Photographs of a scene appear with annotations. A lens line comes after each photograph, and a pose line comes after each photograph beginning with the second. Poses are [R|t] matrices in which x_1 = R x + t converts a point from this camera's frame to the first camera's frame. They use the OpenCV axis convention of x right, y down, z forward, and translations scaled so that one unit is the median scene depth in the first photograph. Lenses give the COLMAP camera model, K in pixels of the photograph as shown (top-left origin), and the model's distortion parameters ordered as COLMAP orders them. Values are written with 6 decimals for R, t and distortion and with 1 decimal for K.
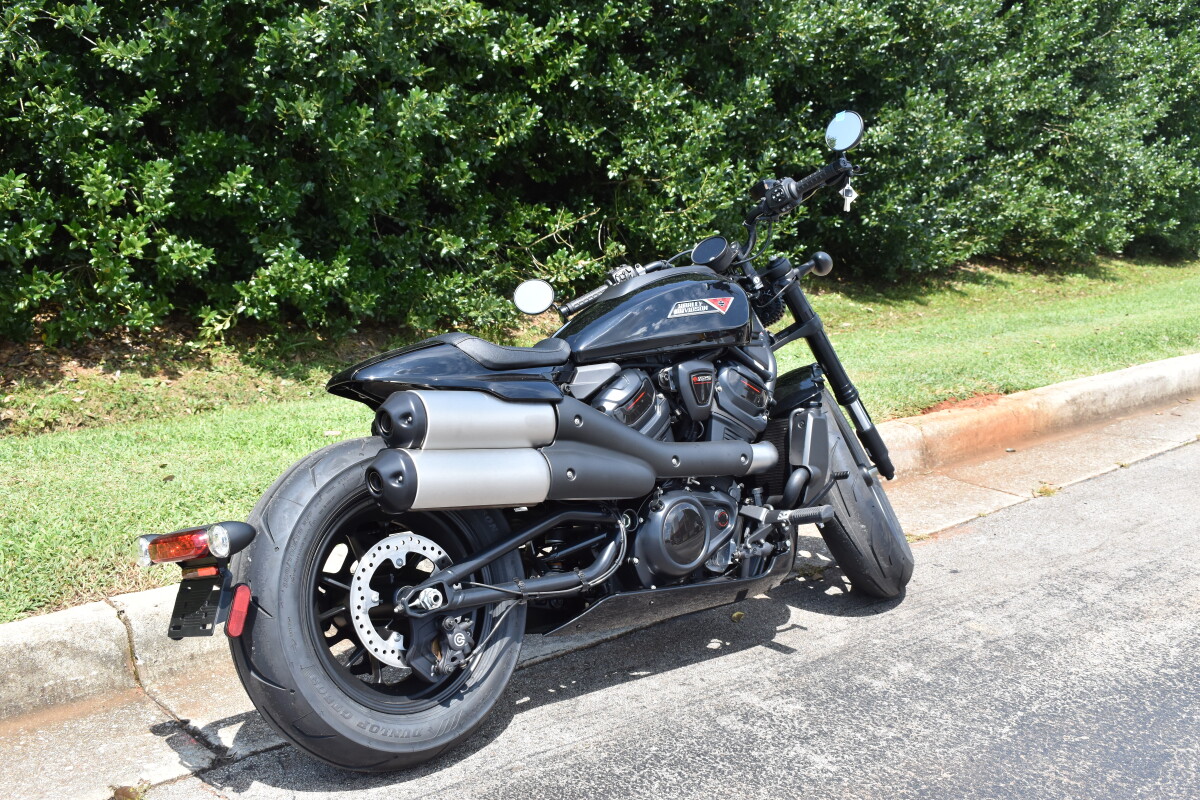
lens RADIAL K [[1347.7, 0, 594.5], [0, 1347.7, 403.8], [0, 0, 1]] dist [-0.065005, 0.000000]
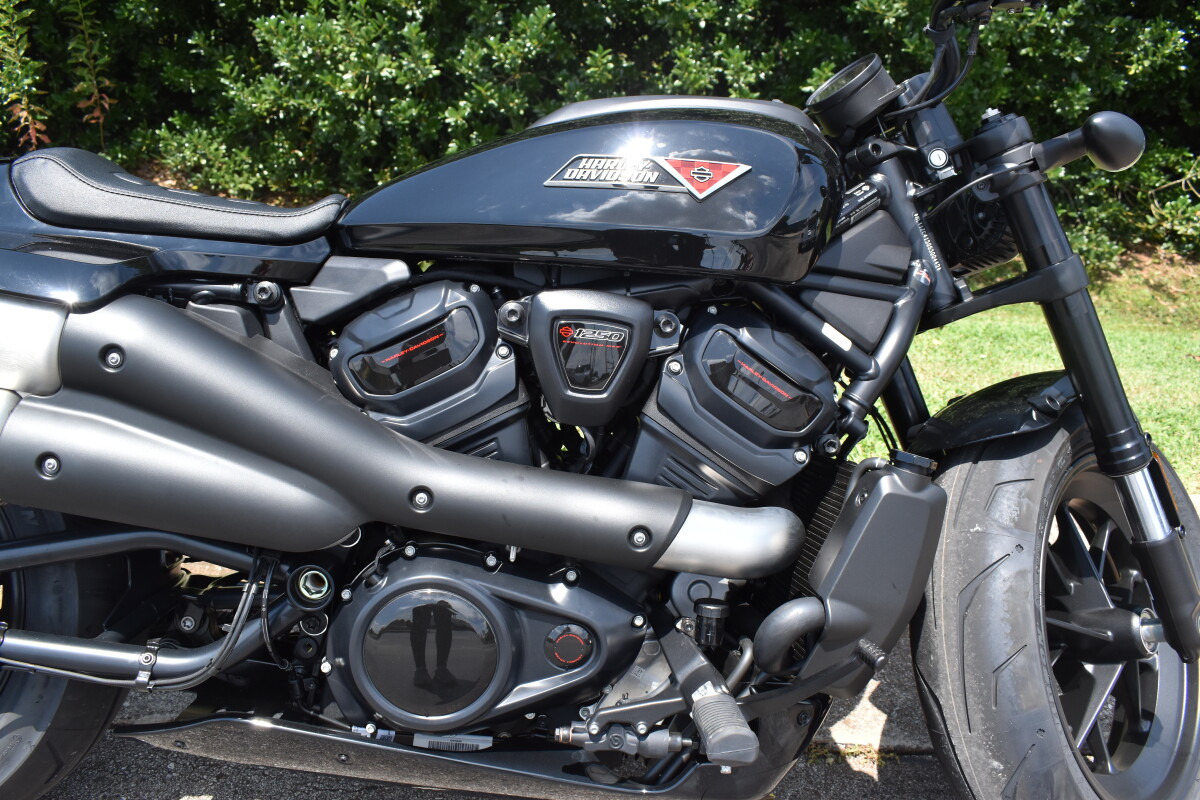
lens RADIAL K [[980.5, 0, 601.7], [0, 980.5, 404.2], [0, 0, 1]] dist [-0.093471, 0.010625]
pose [[0.761175, 0.250357, -0.598276, 0.095828], [-0.181982, 0.967876, 0.173489, -0.018032], [0.622492, -0.023180, 0.782283, 0.257764]]
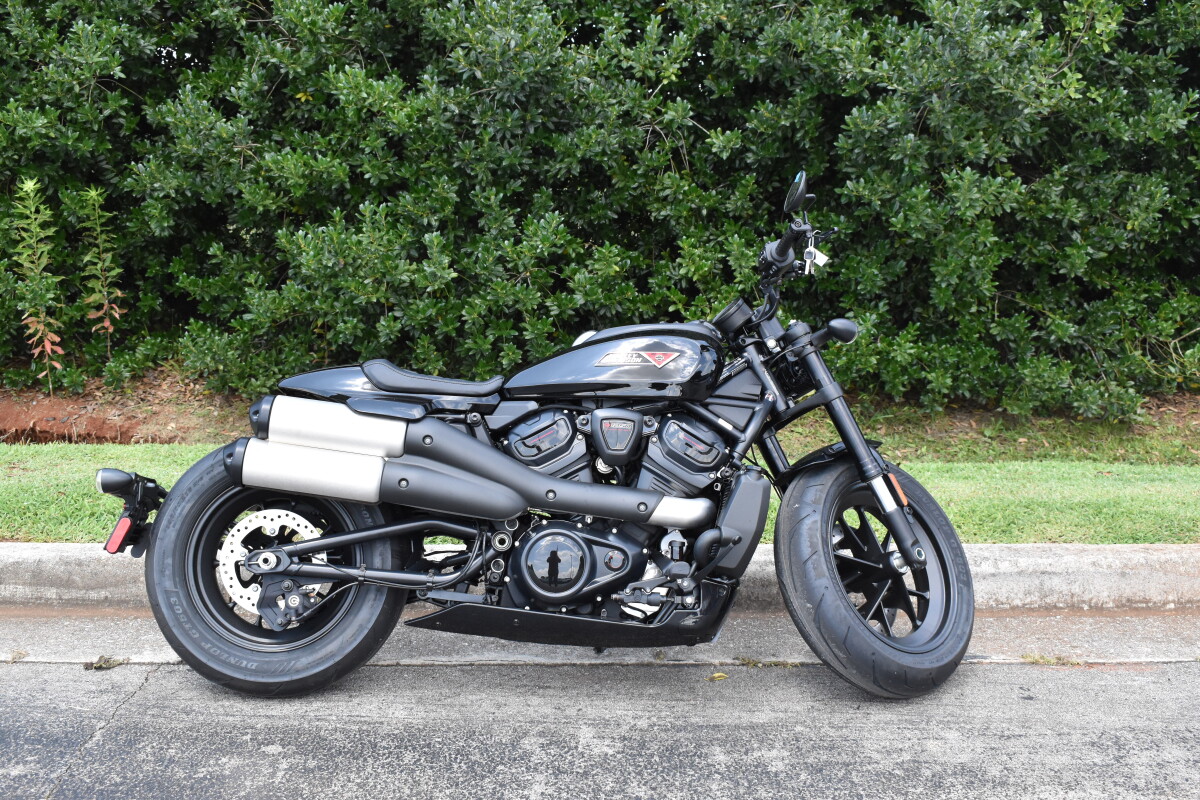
lens RADIAL K [[1347.7, 0, 602.2], [0, 1347.7, 401.3], [0, 0, 1]] dist [-0.065005, 0.000000]
pose [[0.761149, 0.083513, -0.643178, 0.256291], [-0.128233, 0.991477, -0.023015, -0.004037], [0.635774, 0.099995, 0.765370, 0.062955]]
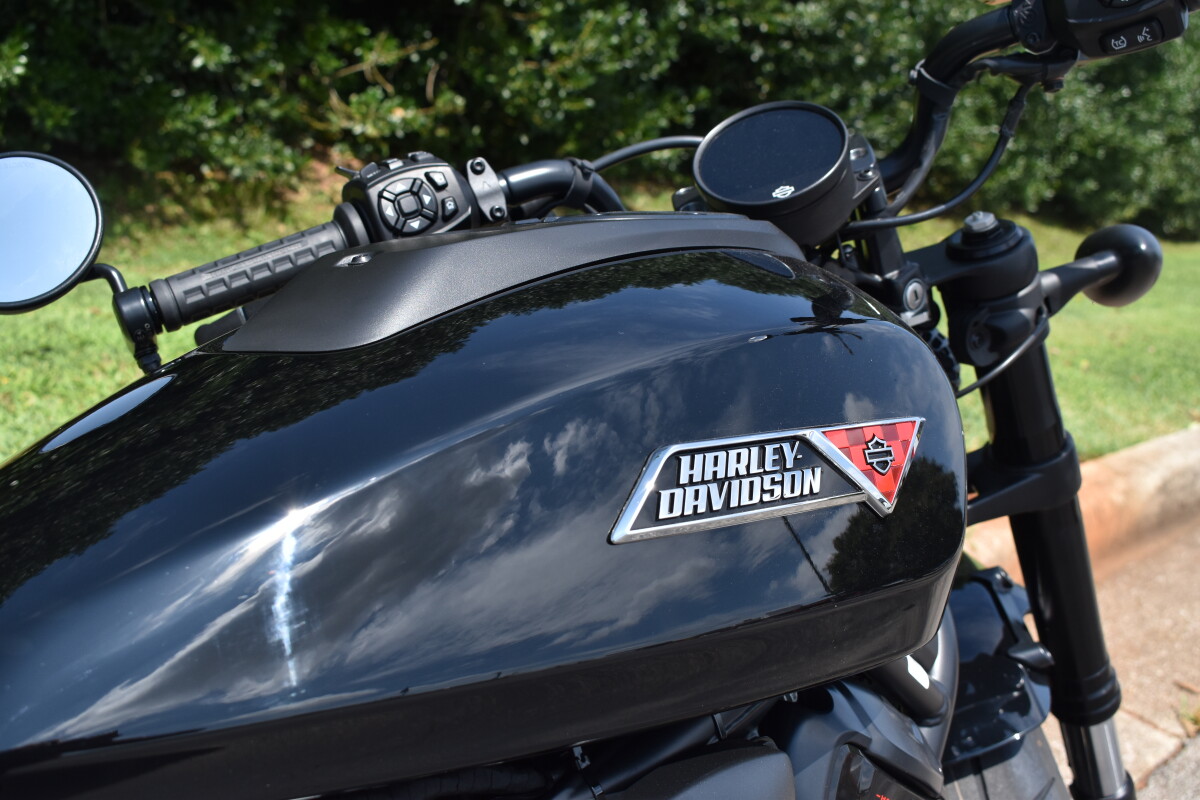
lens RADIAL K [[1347.7, 0, 595.1], [0, 1347.7, 399.8], [0, 0, 1]] dist [-0.065005, 0.000000]
pose [[0.978502, 0.143529, 0.148096, 0.008676], [-0.156855, 0.984165, 0.082560, -0.032088], [-0.133901, -0.104015, 0.985521, 0.286249]]
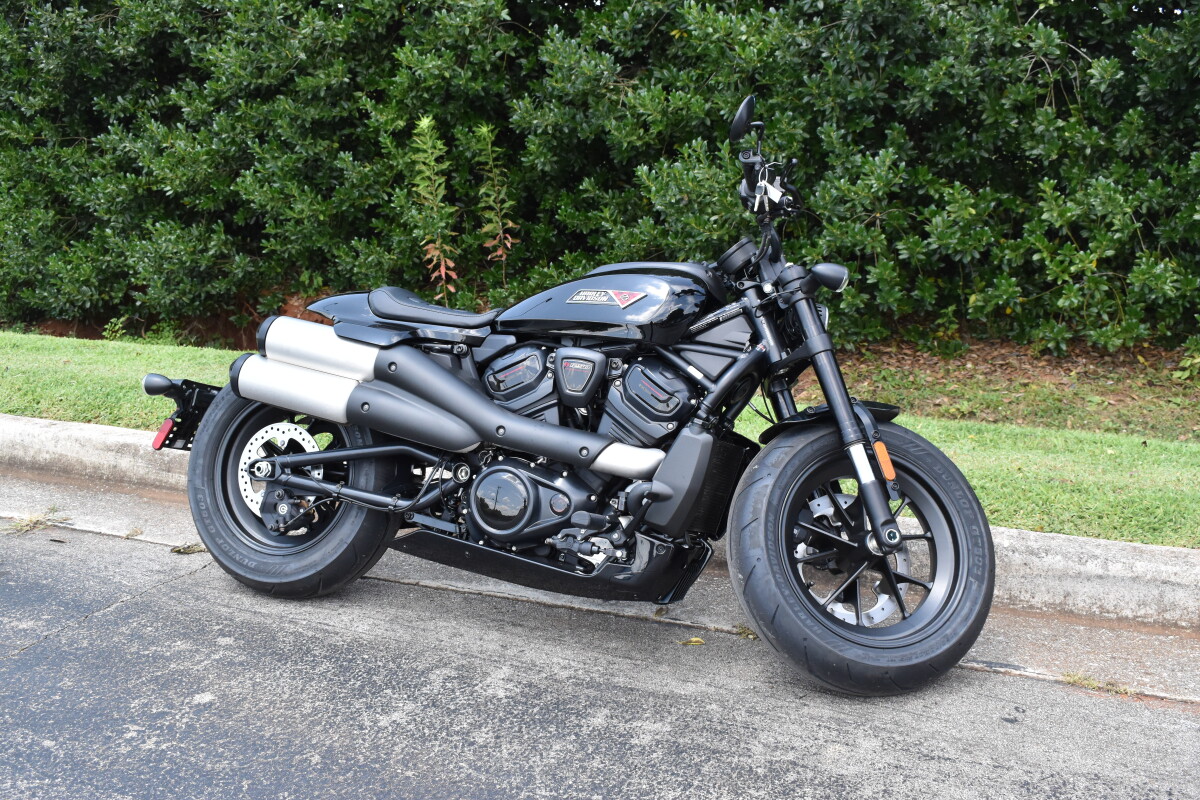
lens RADIAL K [[1347.7, 0, 606.0], [0, 1347.7, 399.3], [0, 0, 1]] dist [-0.065005, 0.000000]
pose [[0.421631, 0.157649, -0.892958, 0.342664], [-0.185129, 0.978994, 0.085426, -0.029034], [0.887668, 0.129295, 0.441960, 0.196954]]
